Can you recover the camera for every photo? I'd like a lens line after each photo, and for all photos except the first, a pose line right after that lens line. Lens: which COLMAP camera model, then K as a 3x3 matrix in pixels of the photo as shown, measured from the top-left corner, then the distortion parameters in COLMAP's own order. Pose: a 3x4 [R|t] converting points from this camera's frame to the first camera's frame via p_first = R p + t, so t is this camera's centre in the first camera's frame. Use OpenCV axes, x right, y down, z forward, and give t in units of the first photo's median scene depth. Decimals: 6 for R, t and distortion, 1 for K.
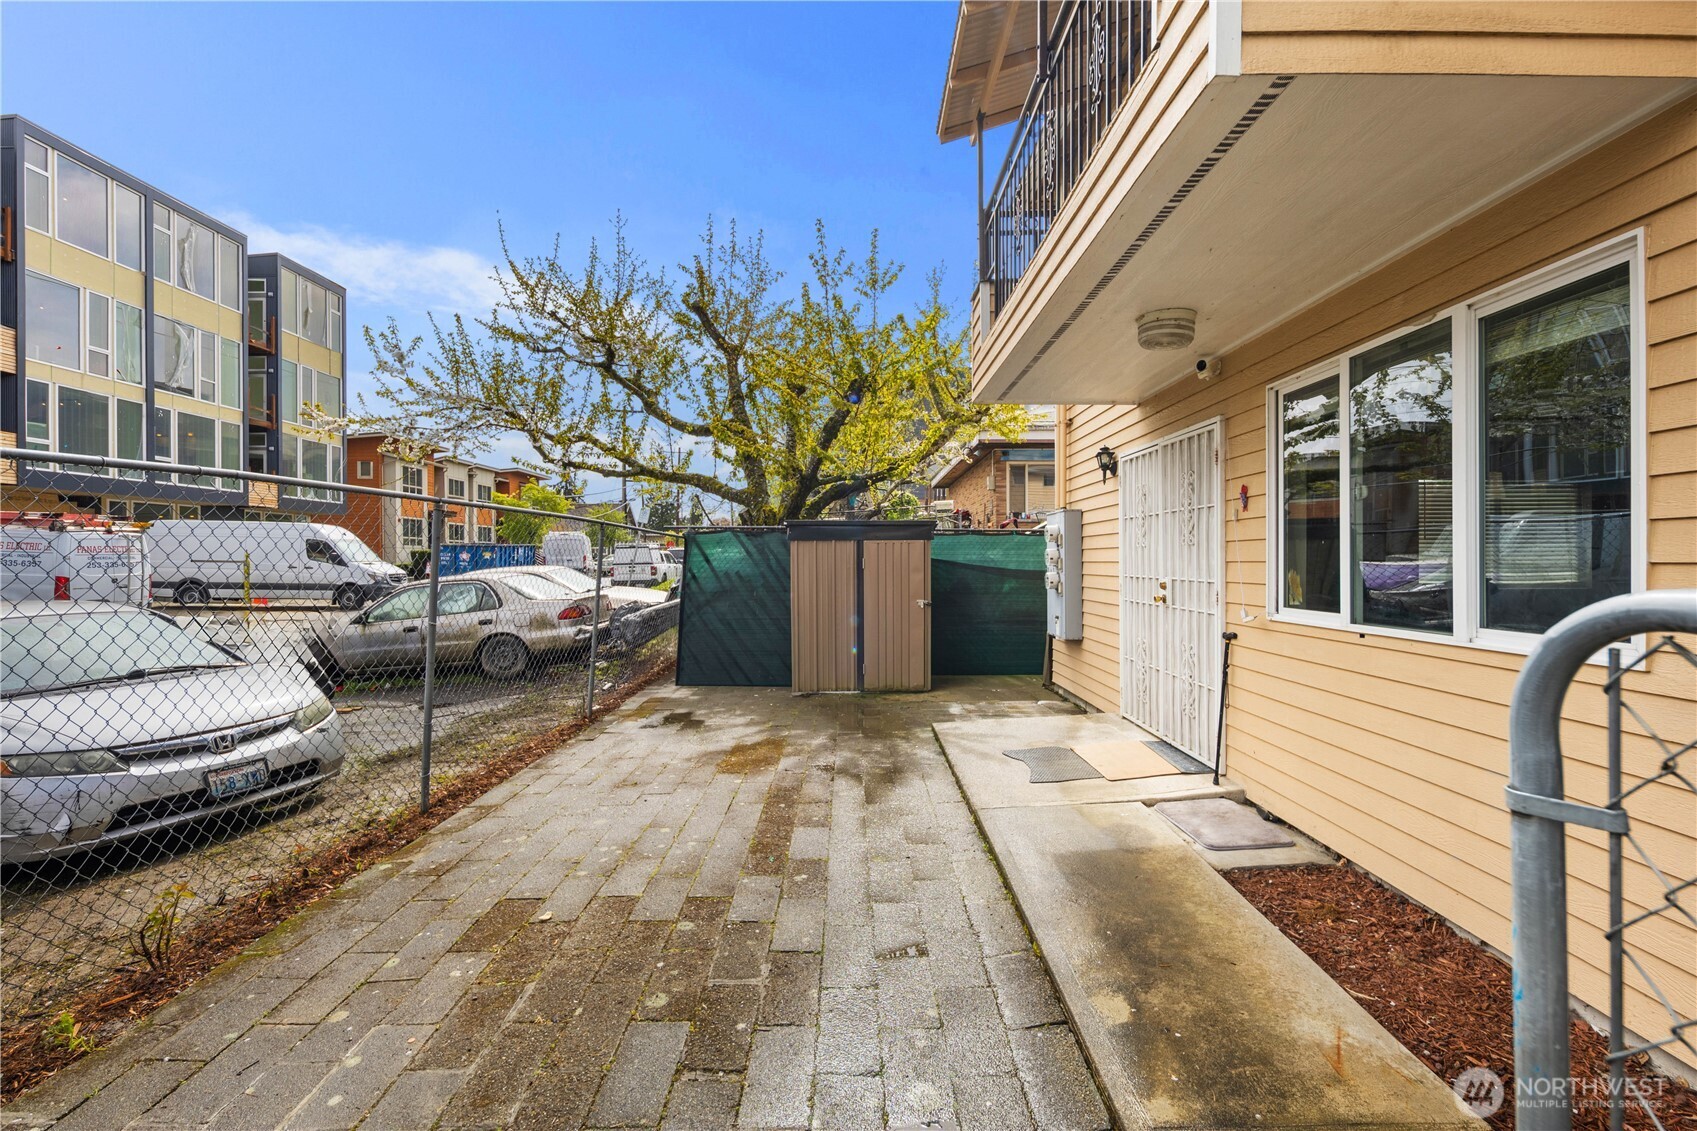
lens RADIAL K [[737.5, 0, 856.7], [0, 737.5, 561.0], [0, 0, 1]] dist [0.003902, -0.001518]
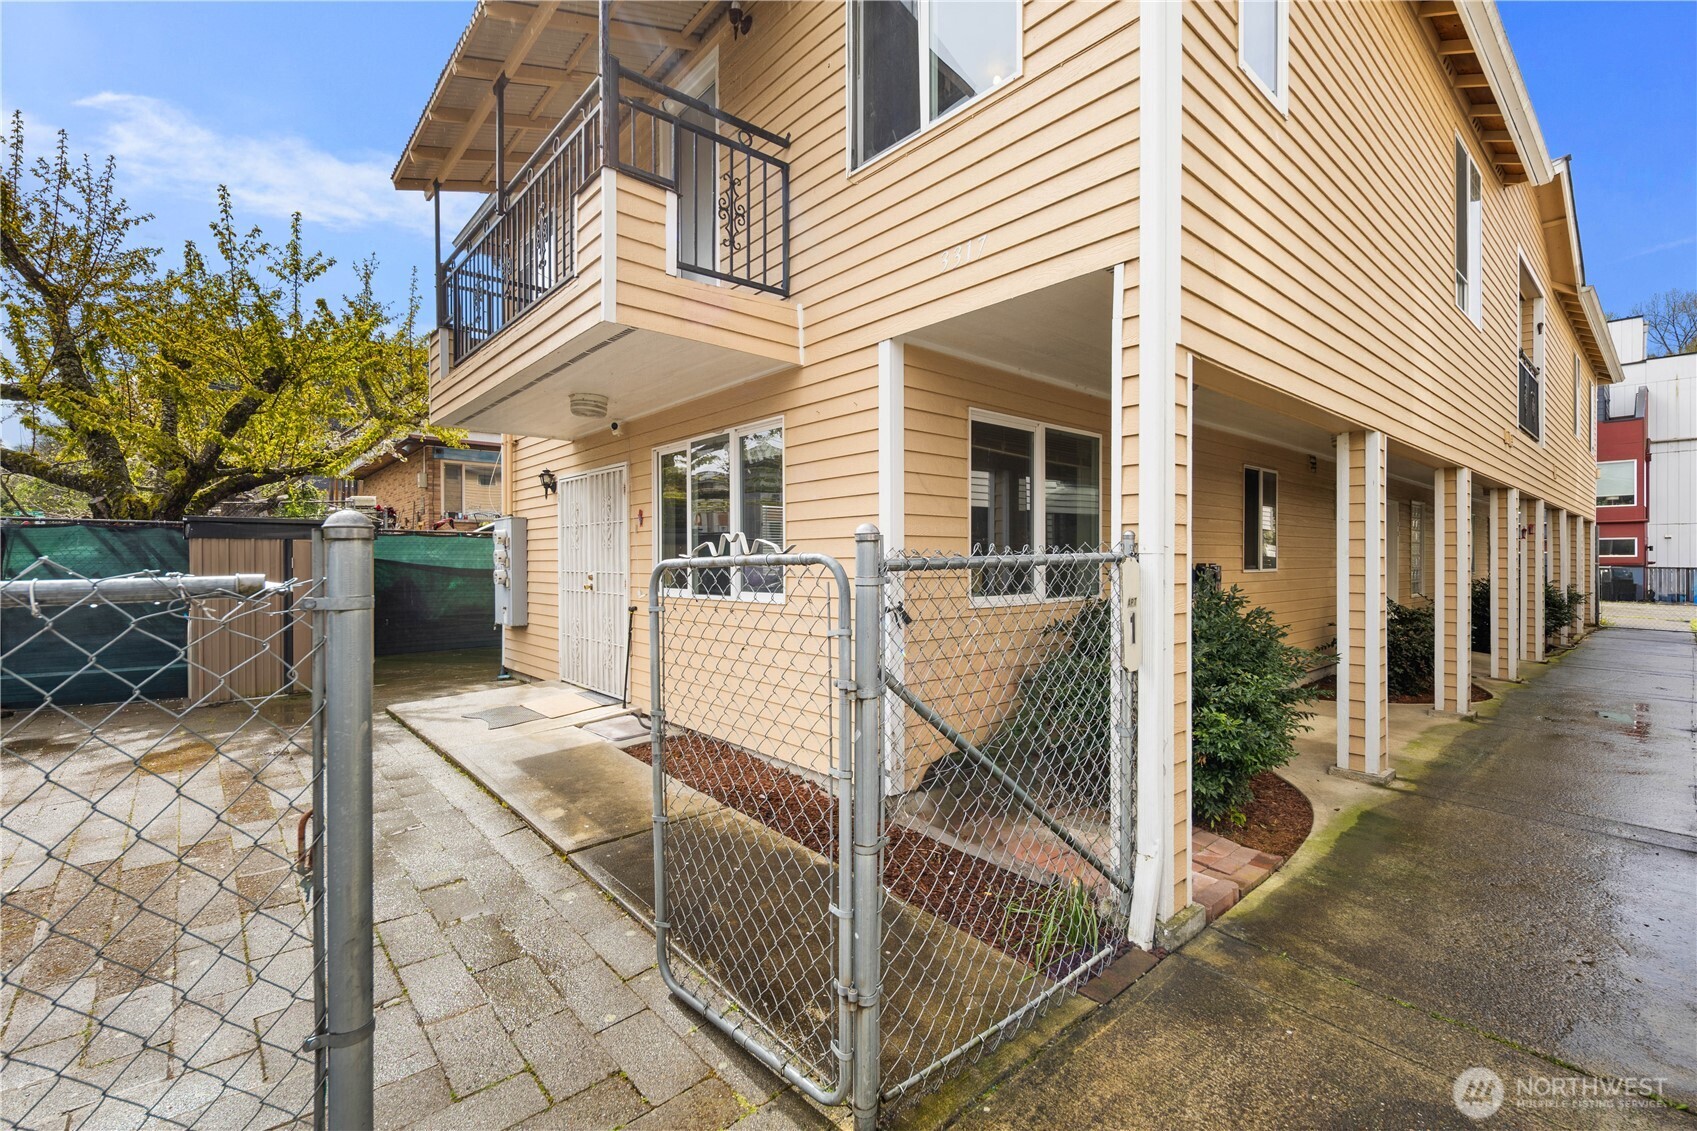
lens RADIAL K [[737.5, 0, 852.0], [0, 737.5, 563.6], [0, 0, 1]] dist [0.003902, -0.001518]
pose [[0.752078, -0.003659, 0.659063, -0.083656], [0.002874, 0.999993, 0.002272, 0.004138], [-0.659067, 0.000186, 0.752084, -0.238299]]
